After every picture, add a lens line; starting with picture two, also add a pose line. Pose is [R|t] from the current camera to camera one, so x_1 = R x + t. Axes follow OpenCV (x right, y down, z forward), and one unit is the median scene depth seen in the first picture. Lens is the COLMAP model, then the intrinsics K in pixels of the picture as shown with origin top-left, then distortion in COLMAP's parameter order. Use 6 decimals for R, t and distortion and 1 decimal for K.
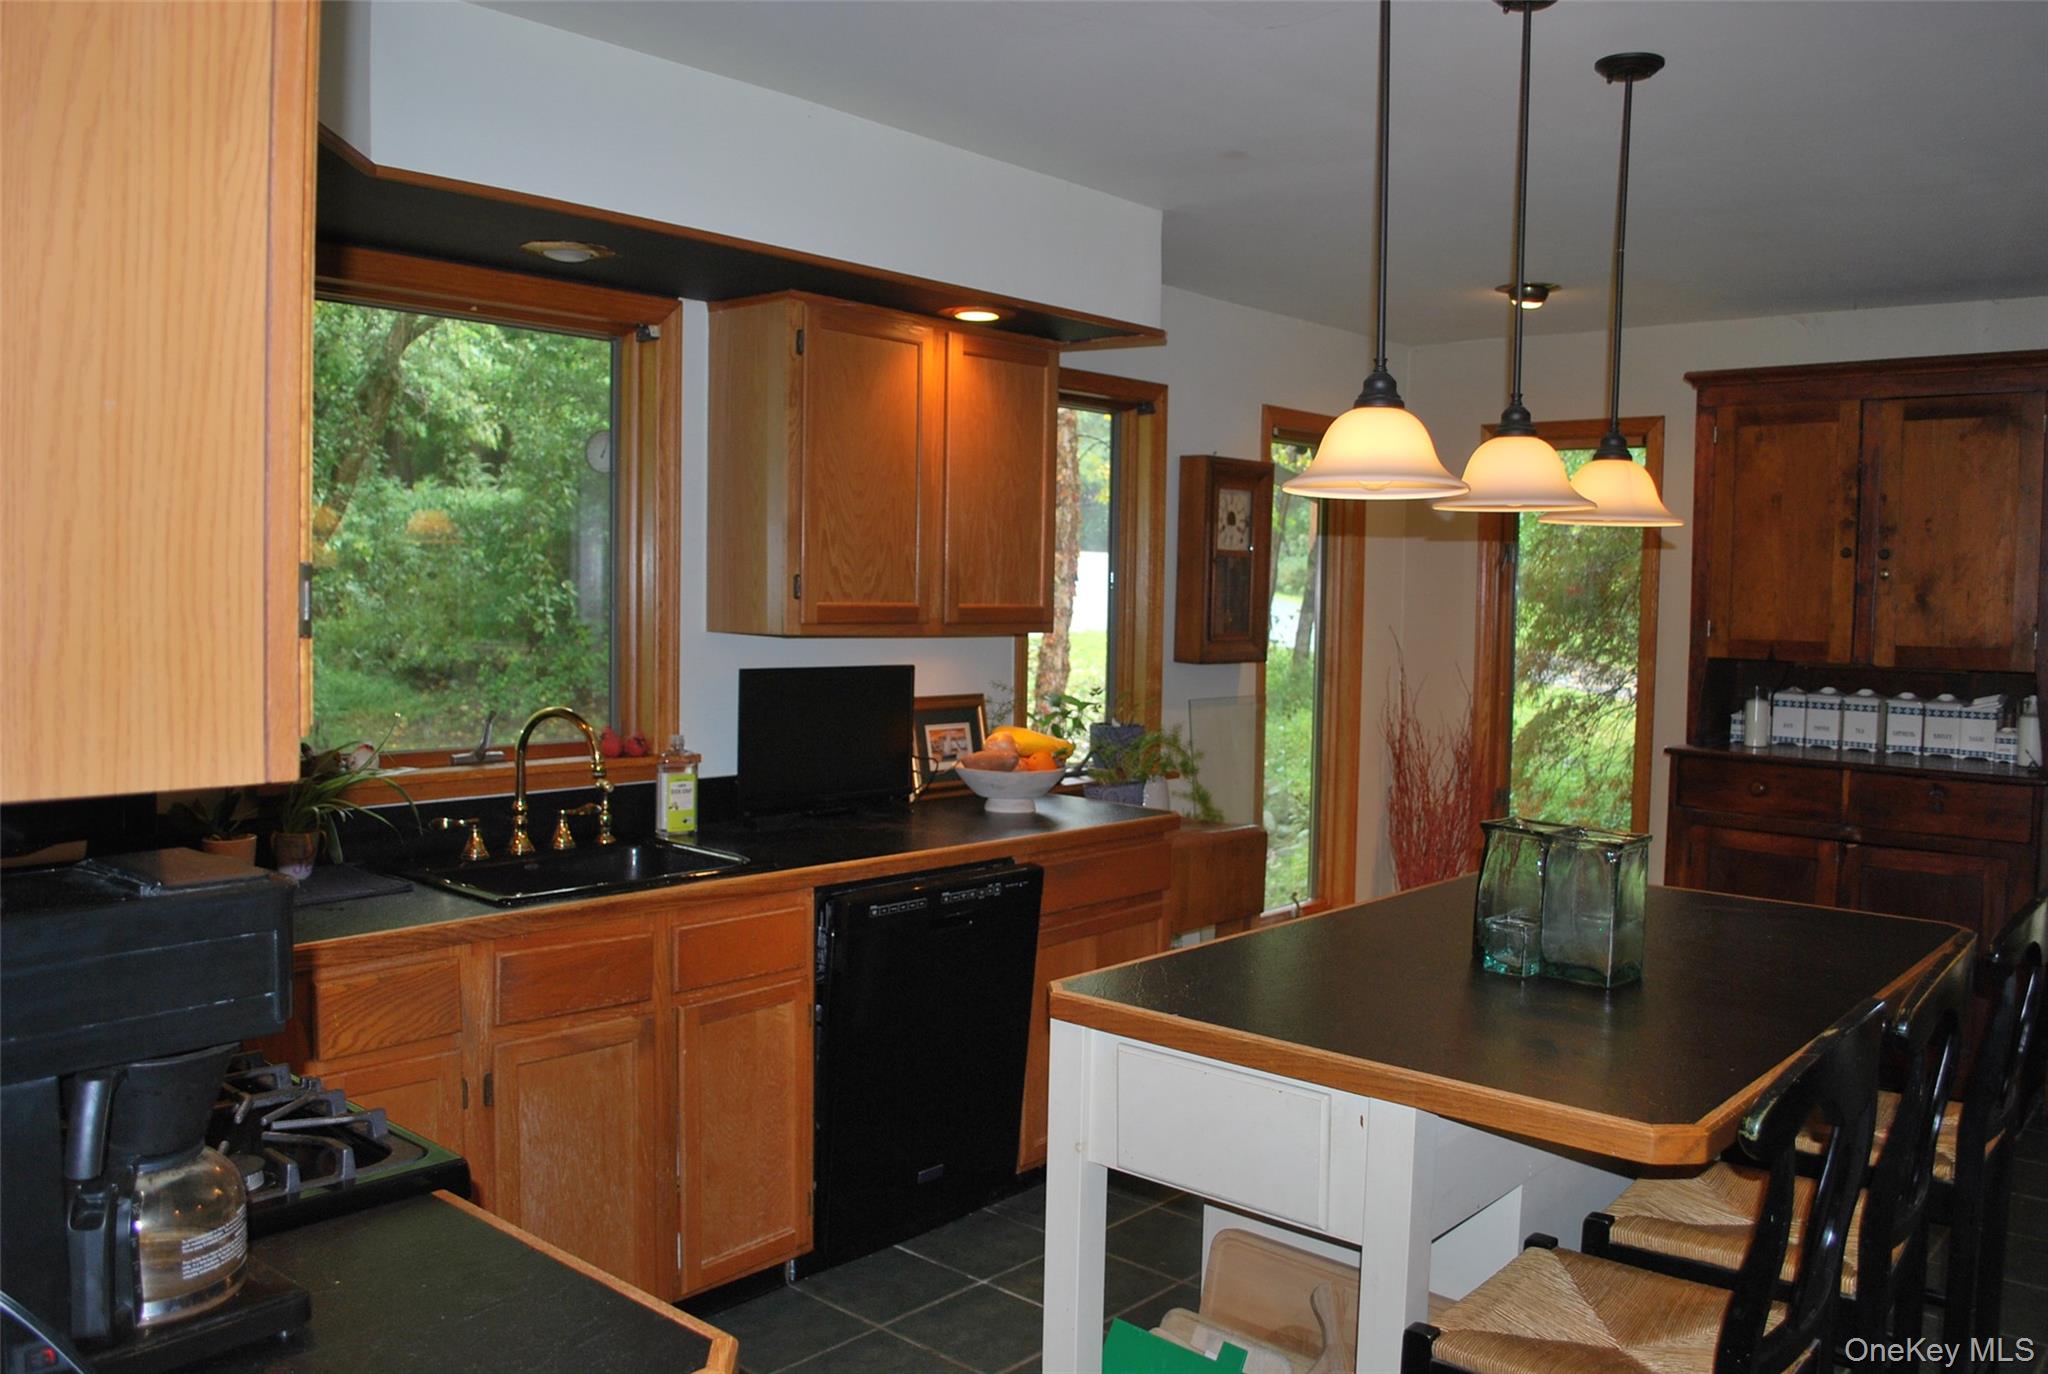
lens RADIAL K [[1571.6, 0, 1024.0], [0, 1571.6, 687.0], [0, 0, 1]] dist [-0.078152, 0.001585]
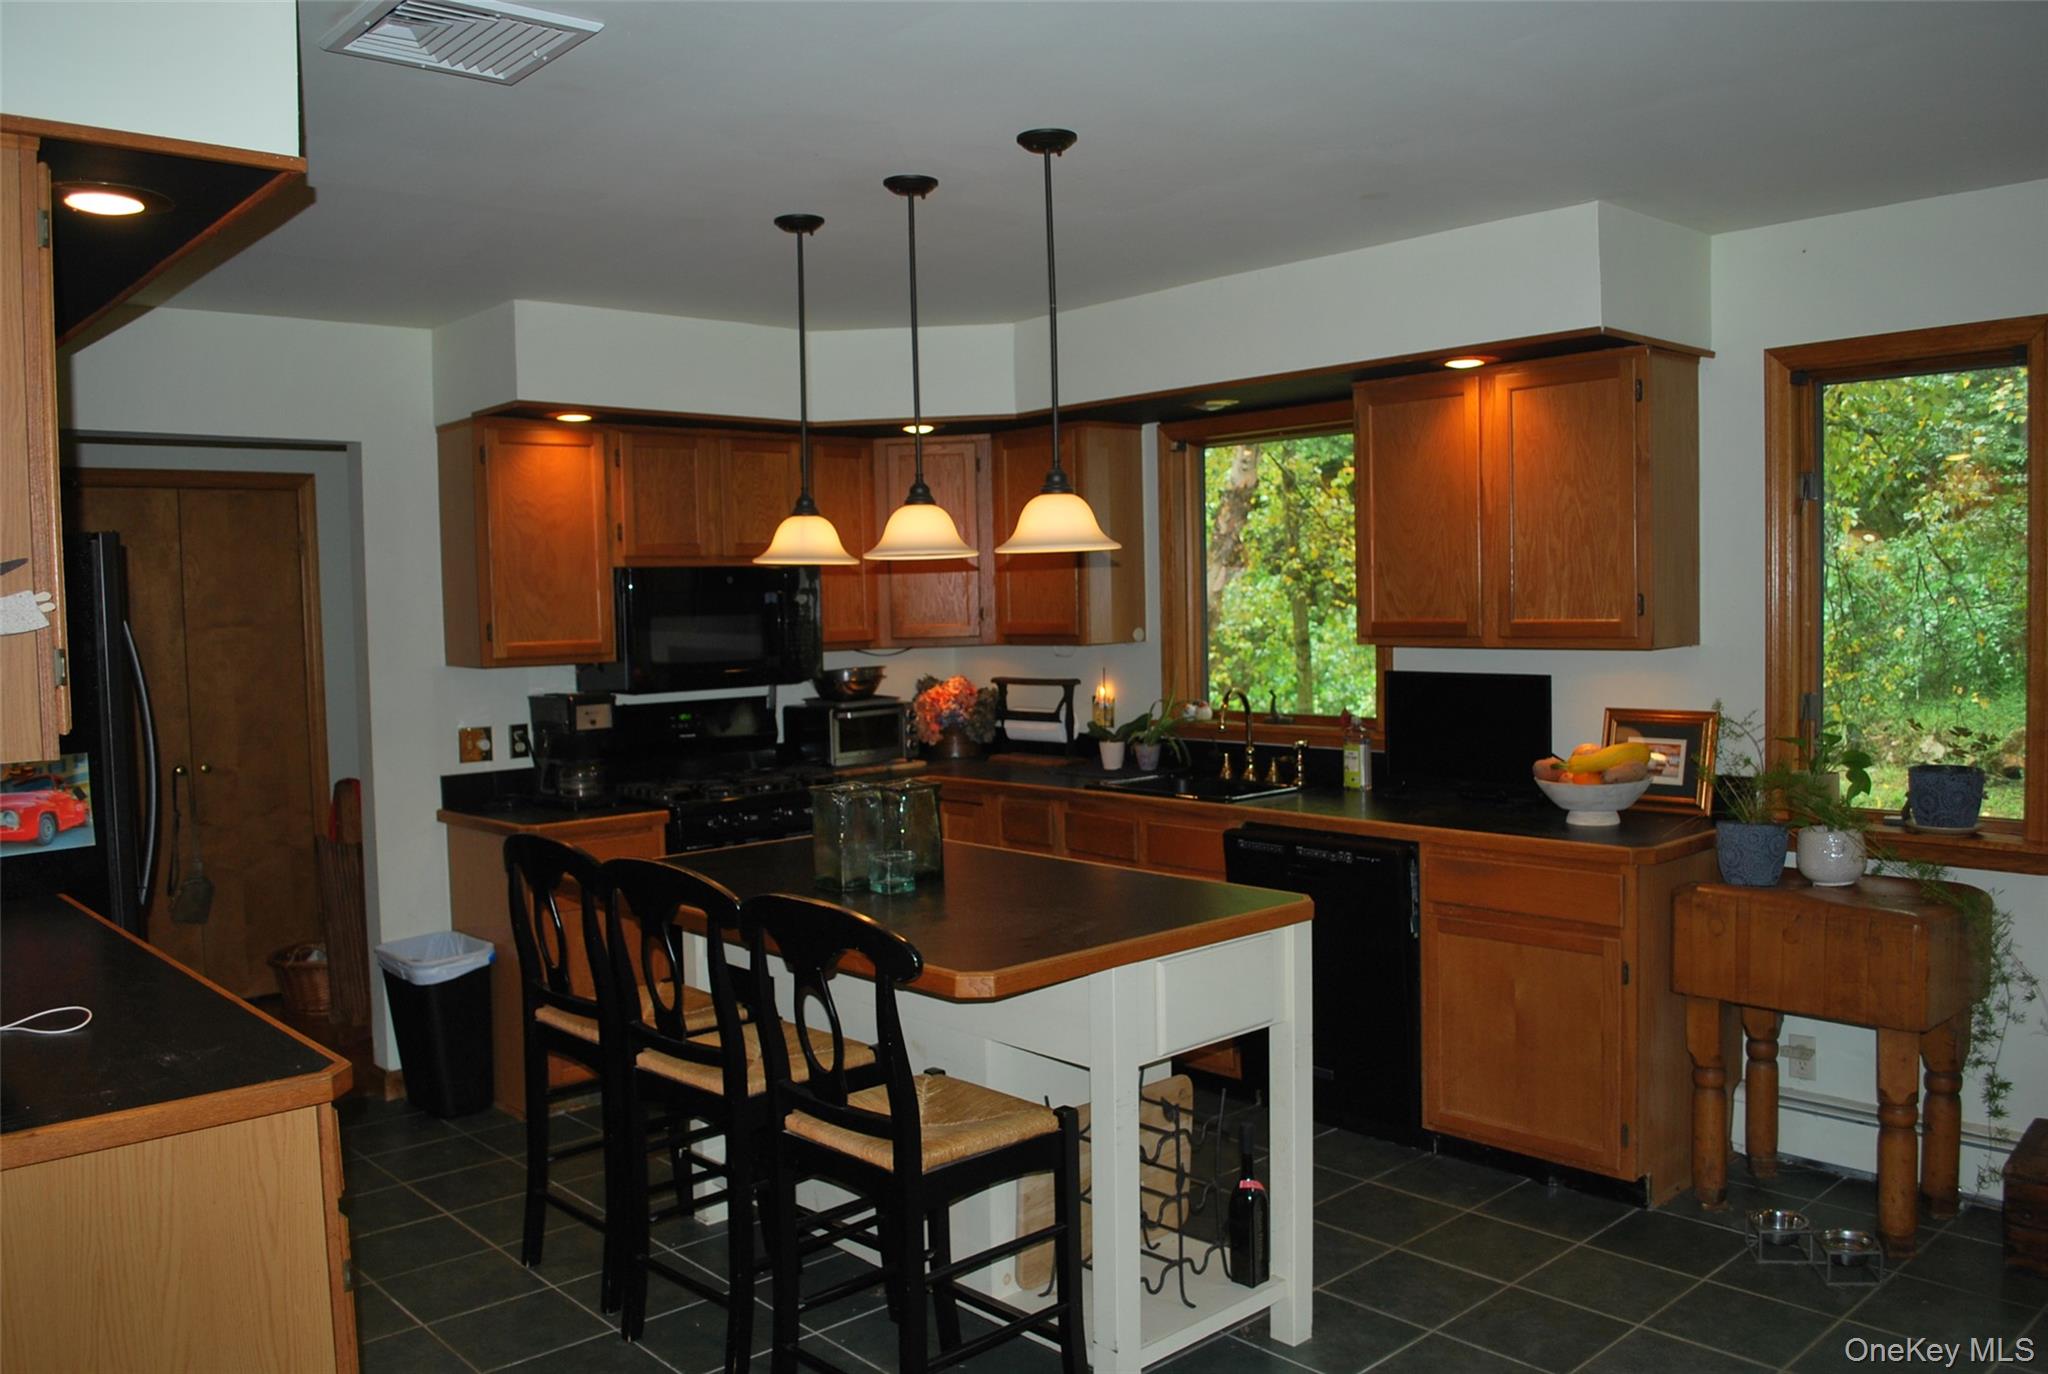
lens RADIAL K [[1607.3, 0, 1024.0], [0, 1607.3, 687.0], [0, 0, 1]] dist [-0.081256, 0.013266]
pose [[-0.092629, 0.043354, -0.994756, 1.149875], [-0.035294, 0.998281, 0.046794, -0.048299], [0.995075, 0.039444, -0.090939, 0.801290]]
